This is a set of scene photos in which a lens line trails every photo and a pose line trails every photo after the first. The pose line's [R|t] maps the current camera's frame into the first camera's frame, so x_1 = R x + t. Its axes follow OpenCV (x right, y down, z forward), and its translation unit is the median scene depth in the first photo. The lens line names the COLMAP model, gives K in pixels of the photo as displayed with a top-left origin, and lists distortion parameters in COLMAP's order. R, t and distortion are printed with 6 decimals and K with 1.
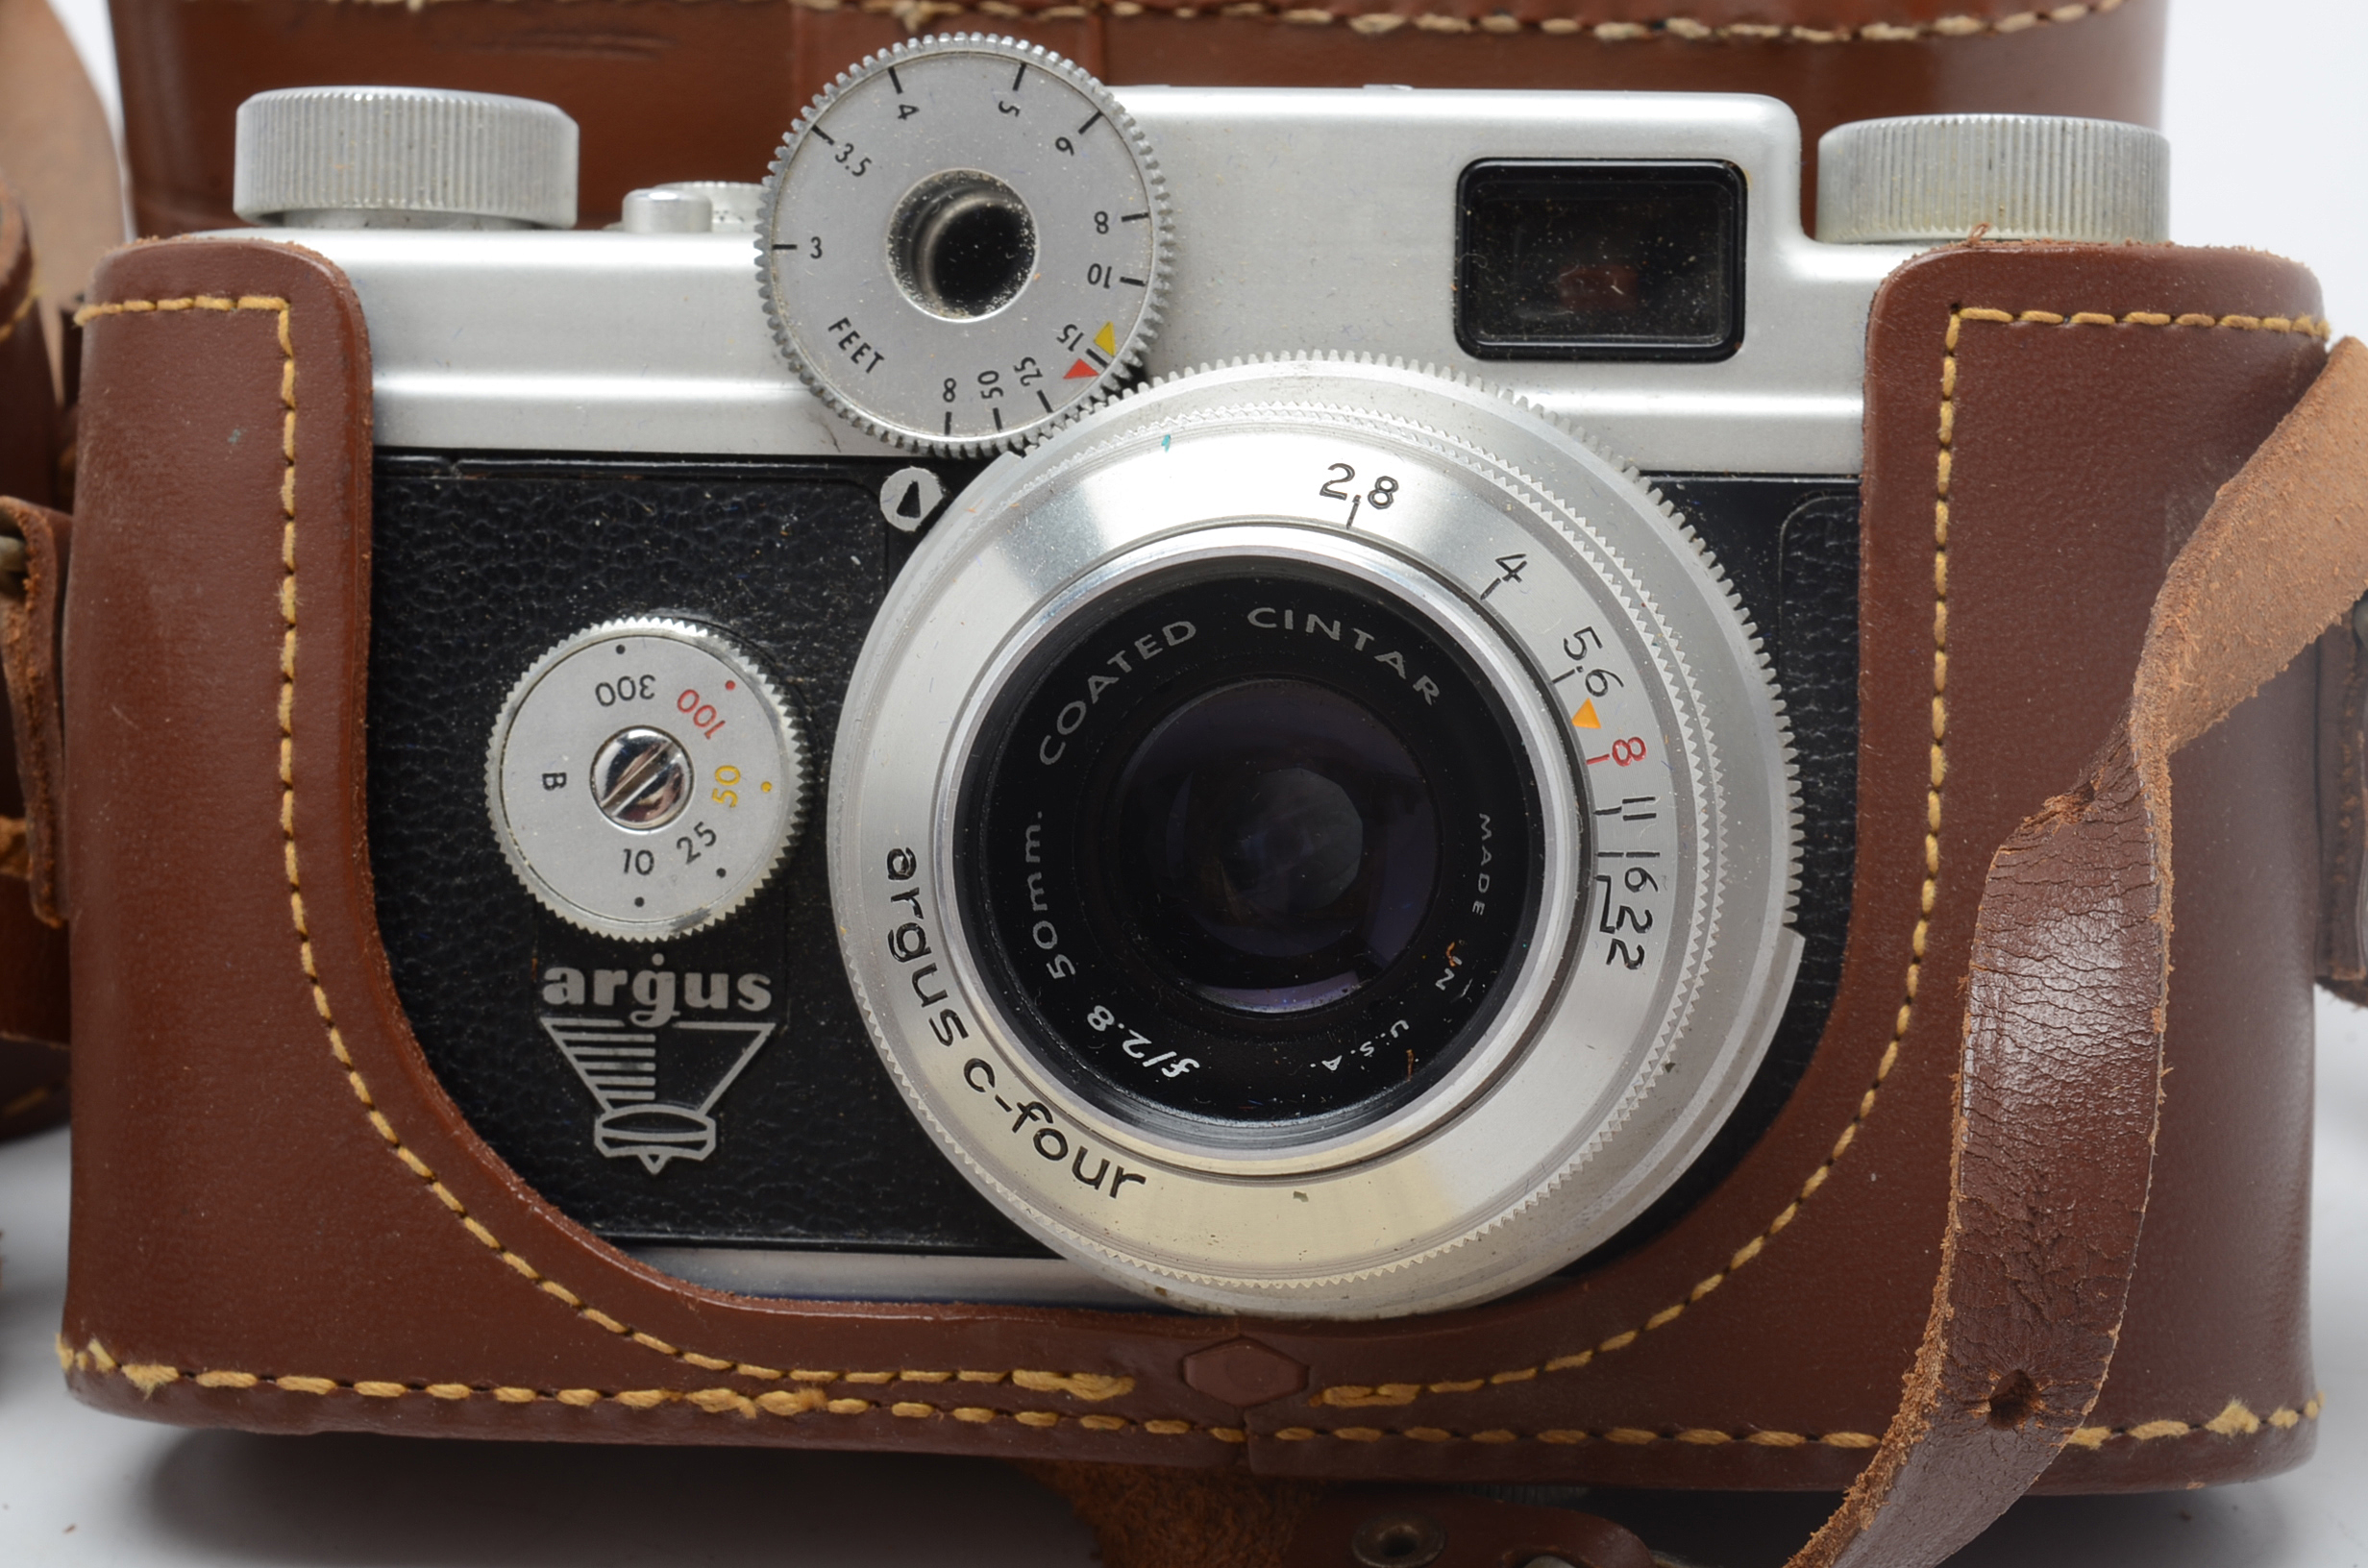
lens RADIAL K [[4803.4, 0, 1184.0], [0, 4803.4, 784.0], [0, 0, 1]] dist [-0.008901, -0.209353]
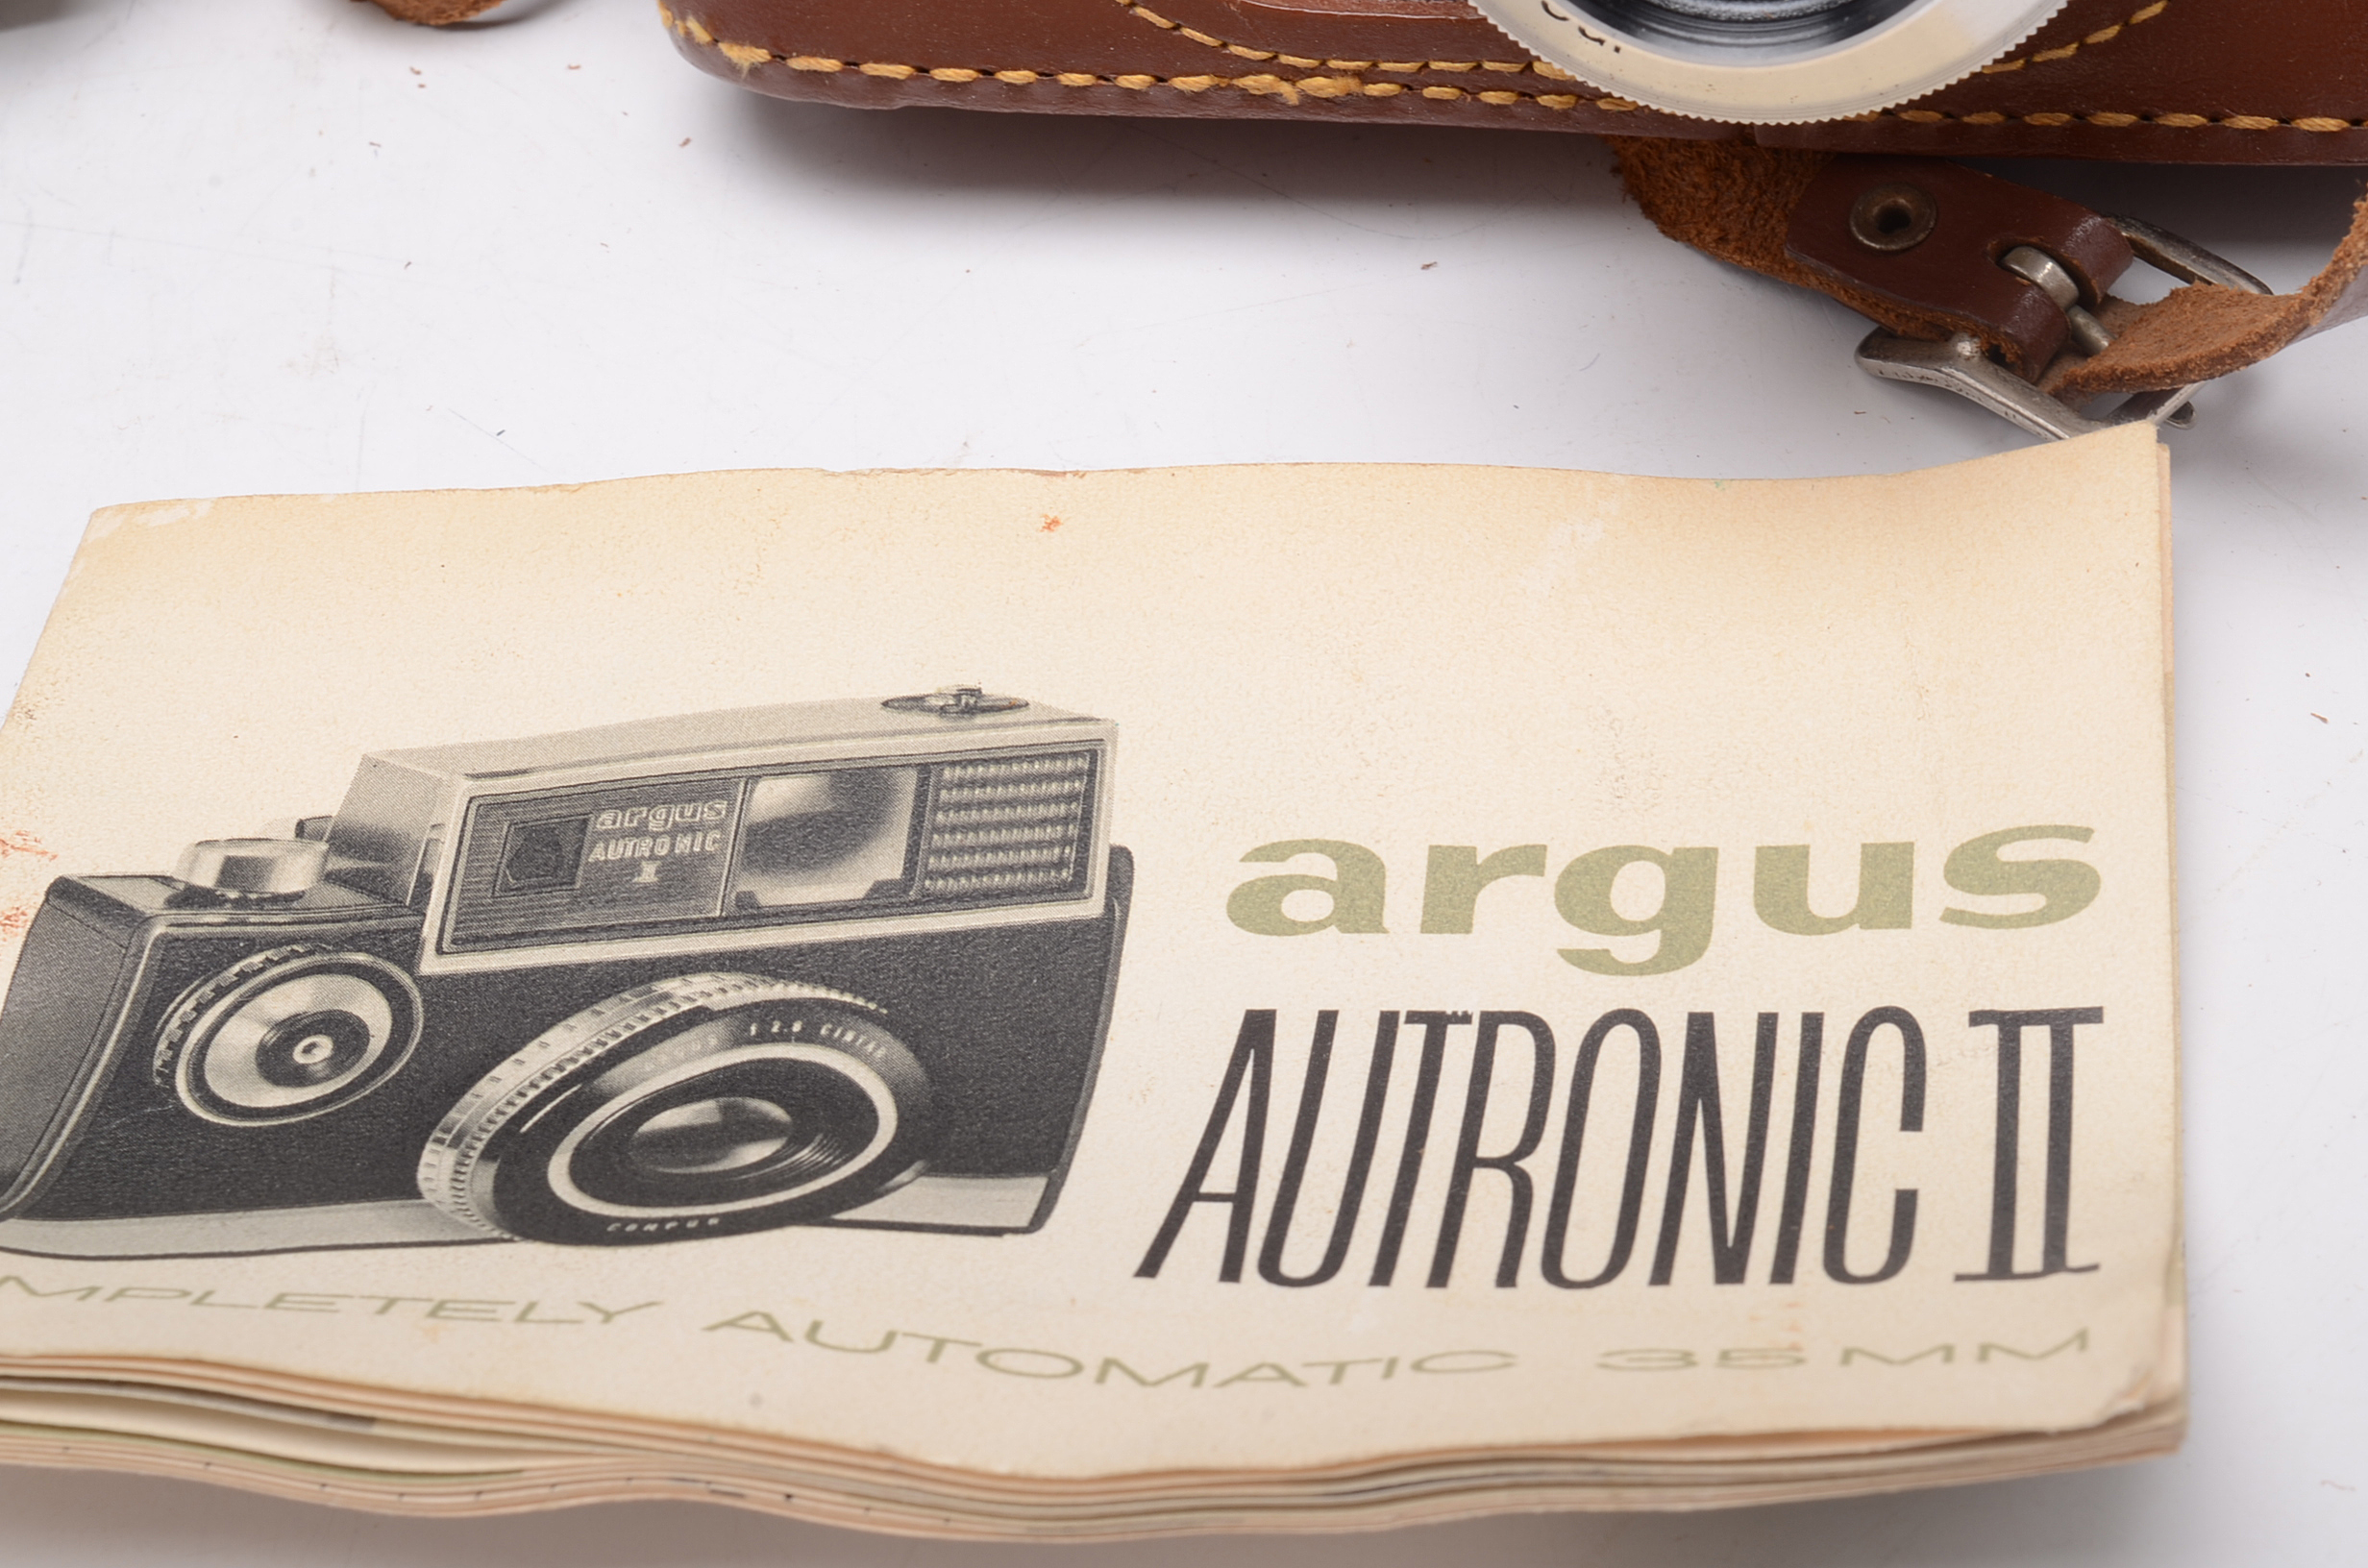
lens RADIAL K [[4803.4, 0, 1184.0], [0, 4803.4, 784.0], [0, 0, 1]] dist [-0.008901, -0.209353]
pose [[0.992416, -0.005940, -0.122778, 0.017669], [0.065801, 0.869339, 0.489816, -0.266343], [0.103826, -0.494181, 0.863137, -0.017460]]
